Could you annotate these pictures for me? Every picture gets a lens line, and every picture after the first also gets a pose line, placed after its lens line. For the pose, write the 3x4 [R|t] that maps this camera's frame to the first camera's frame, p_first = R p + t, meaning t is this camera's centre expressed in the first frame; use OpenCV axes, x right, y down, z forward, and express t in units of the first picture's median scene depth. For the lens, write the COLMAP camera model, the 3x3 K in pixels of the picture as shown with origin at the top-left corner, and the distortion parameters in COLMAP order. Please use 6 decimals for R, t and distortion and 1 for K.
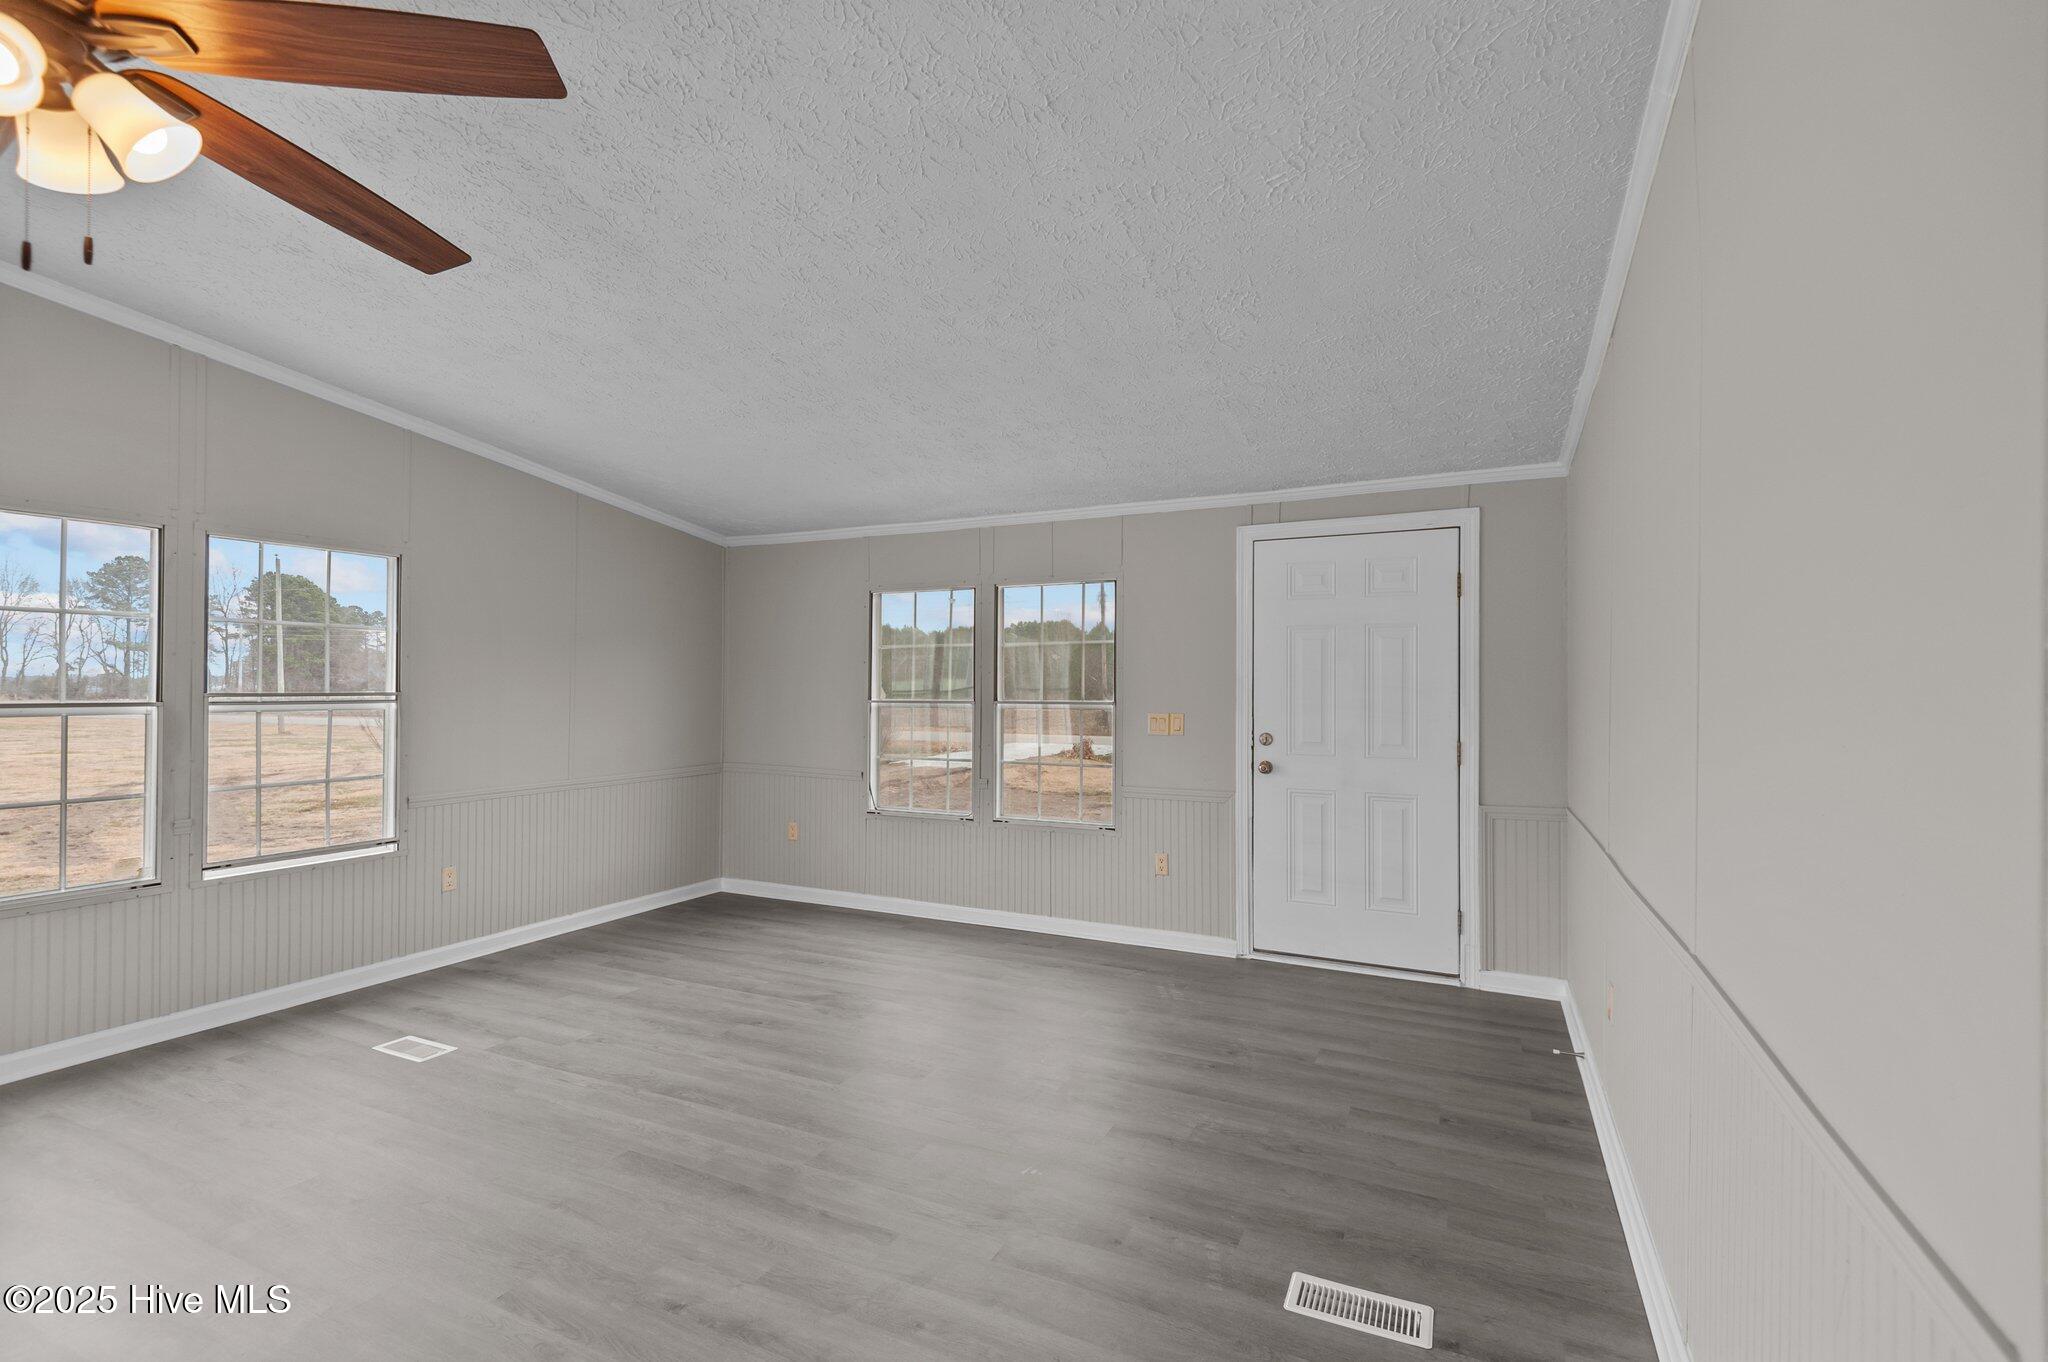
lens RADIAL K [[944.2, 0, 1024.7], [0, 944.2, 681.7], [0, 0, 1]] dist [-0.002542, 0.000449]
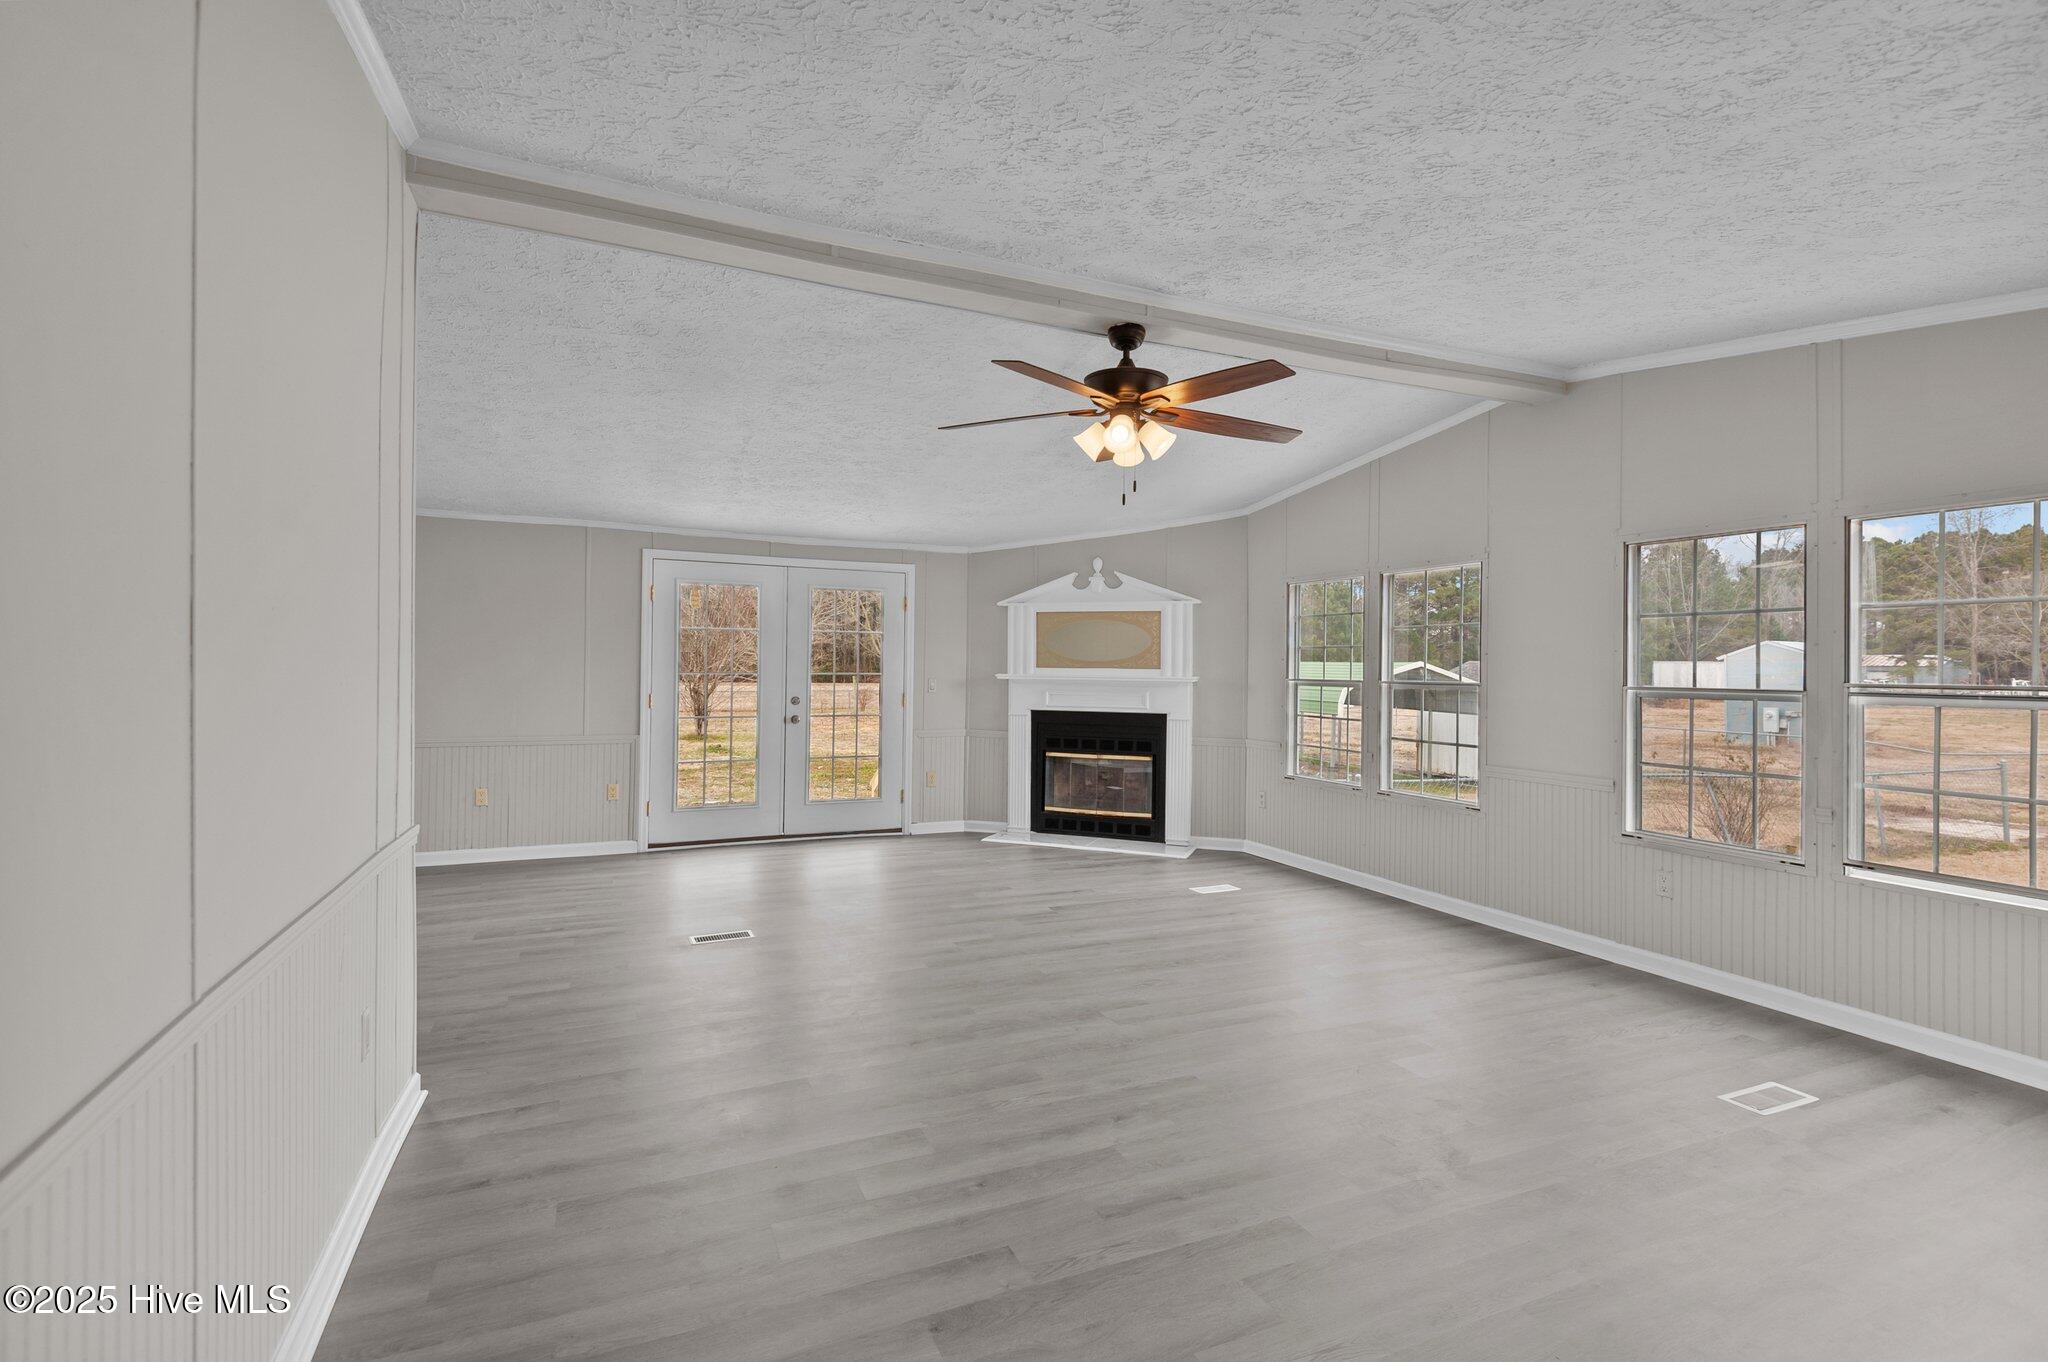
lens RADIAL K [[944.2, 0, 1026.9], [0, 944.2, 674.4], [0, 0, 1]] dist [-0.002542, 0.000449]
pose [[-0.662260, -0.010921, -0.749195, 0.429482], [-0.010452, 0.999931, -0.005337, 0.017445], [0.749201, 0.004296, -0.662328, 1.036800]]
